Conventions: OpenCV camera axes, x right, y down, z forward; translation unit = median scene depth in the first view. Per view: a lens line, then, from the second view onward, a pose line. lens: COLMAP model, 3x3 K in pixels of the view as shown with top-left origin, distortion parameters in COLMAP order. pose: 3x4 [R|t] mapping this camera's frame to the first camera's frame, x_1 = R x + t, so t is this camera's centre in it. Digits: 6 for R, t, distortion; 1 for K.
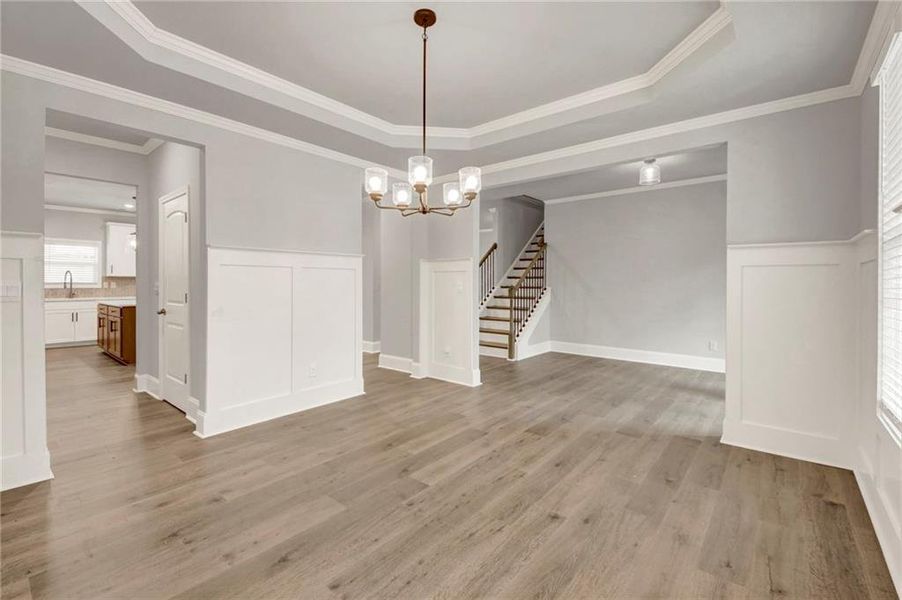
lens RADIAL K [[393.7, 0, 449.9], [0, 393.7, 284.1], [0, 0, 1]] dist [-0.000241, -0.000003]
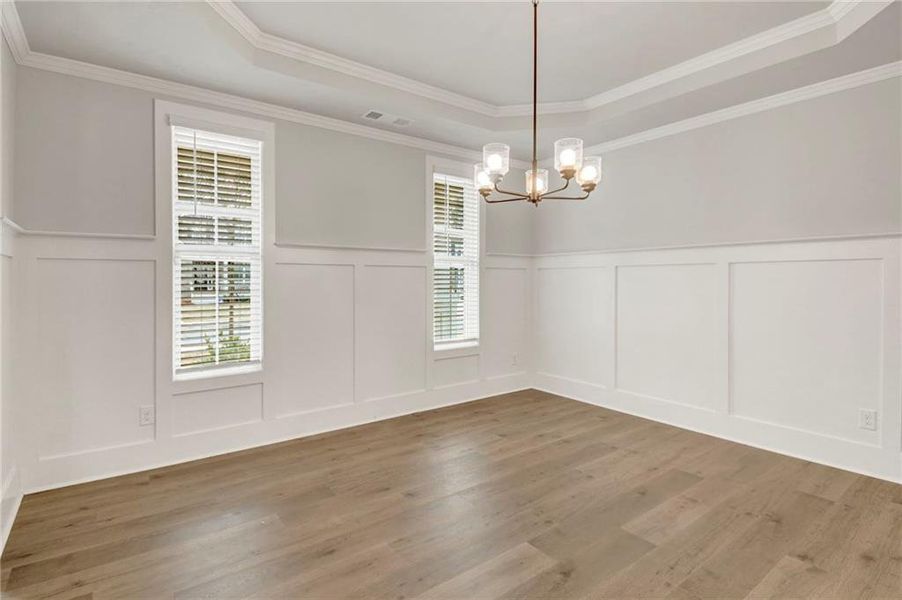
lens RADIAL K [[447.8, 0, 446.9], [0, 447.8, 292.7], [0, 0, 1]] dist [-0.024451, -0.000942]
pose [[-0.972893, -0.007548, 0.231132, -0.103057], [-0.001397, 0.999641, 0.026765, 0.005324], [-0.231251, 0.025717, -0.972554, 2.003457]]
